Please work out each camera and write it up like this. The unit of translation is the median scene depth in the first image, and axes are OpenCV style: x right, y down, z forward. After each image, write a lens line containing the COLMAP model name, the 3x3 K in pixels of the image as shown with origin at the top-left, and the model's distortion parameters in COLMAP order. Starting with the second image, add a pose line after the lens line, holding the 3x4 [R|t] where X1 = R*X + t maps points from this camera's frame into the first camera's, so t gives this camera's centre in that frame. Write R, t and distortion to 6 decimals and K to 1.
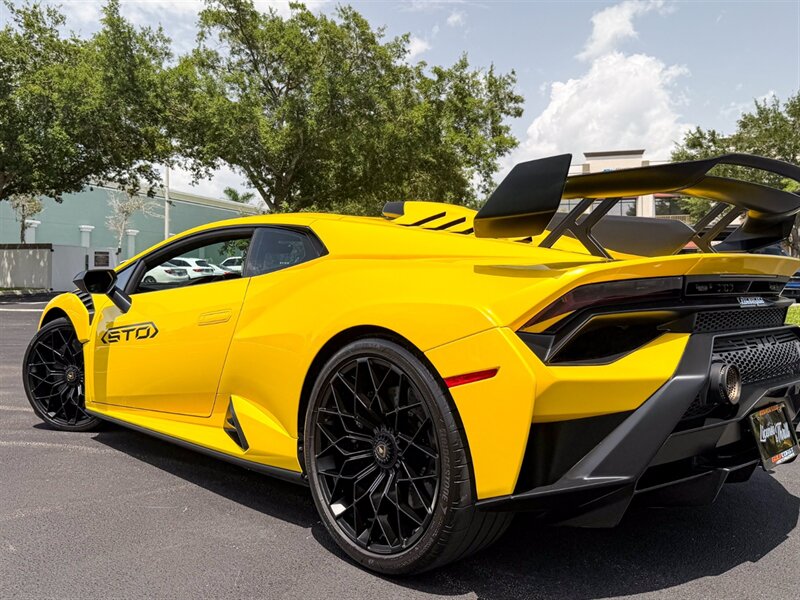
lens RADIAL K [[699.8, 0, 384.0], [0, 699.8, 253.8], [0, 0, 1]] dist [0.142805, -0.254697]
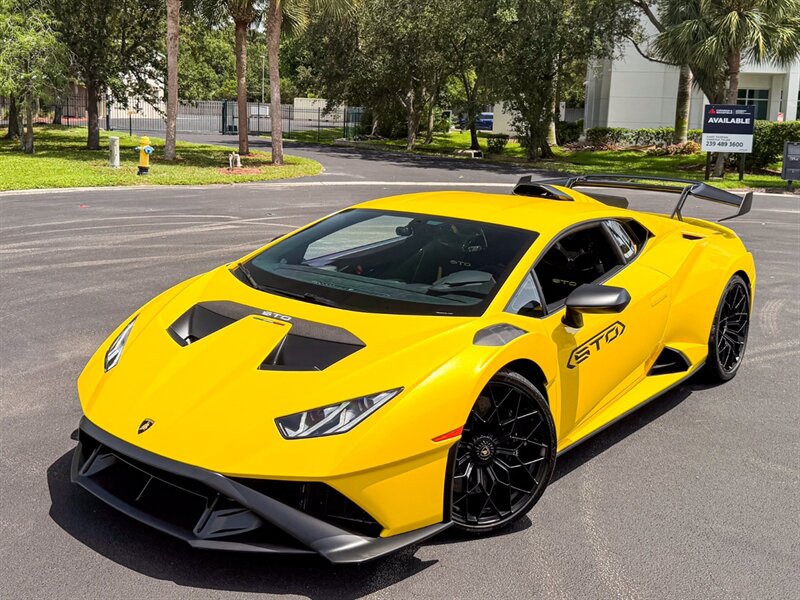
lens RADIAL K [[843.6, 0, 403.7], [0, 843.6, 219.9], [0, 0, 1]] dist [0.211203, -0.511544]
pose [[-0.139999, -0.127766, 0.981874, -0.235187], [-0.060111, 0.990907, 0.120371, -0.029235], [-0.988325, -0.042170, -0.146407, 0.233443]]
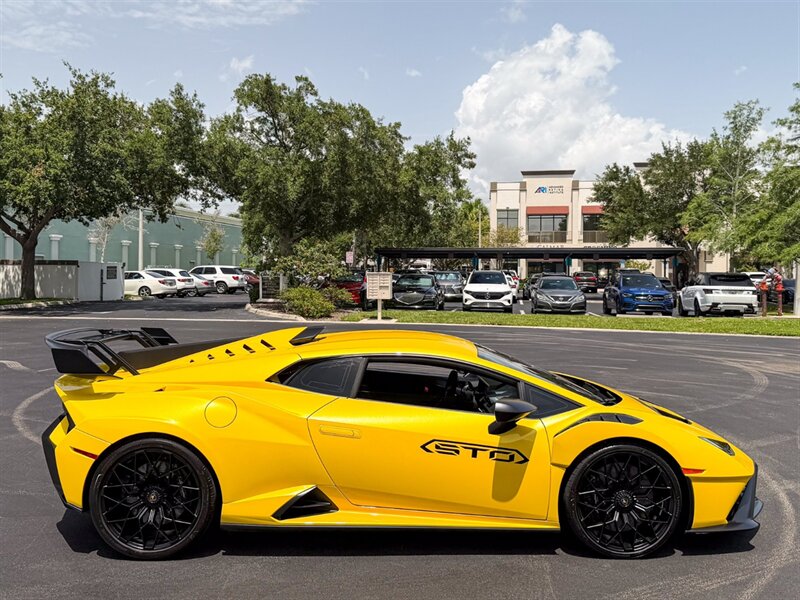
lens RADIAL K [[767.7, 0, 393.3], [0, 767.7, 272.5], [0, 0, 1]] dist [0.179958, -0.406437]
pose [[0.993611, 0.010099, 0.112404, -0.124940], [-0.013010, 0.999598, 0.025198, -0.044363], [-0.112104, -0.026500, 0.993343, -0.447095]]
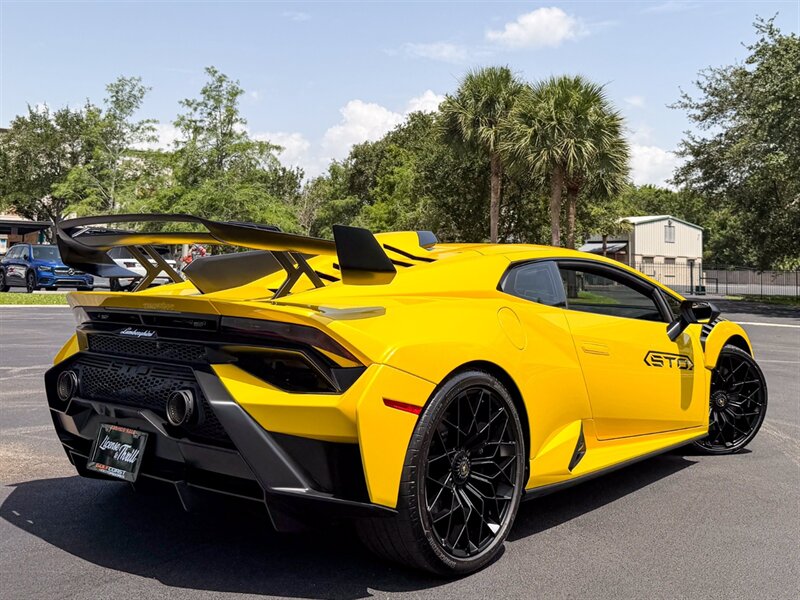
lens RADIAL K [[806.1, 0, 401.1], [0, 806.1, 202.9], [0, 0, 1]] dist [0.208496, -0.484622]
pose [[0.573397, 0.081698, 0.815194, -0.282646], [-0.044178, 0.996651, -0.068809, -0.013440], [-0.818086, 0.003441, 0.575086, -0.307398]]
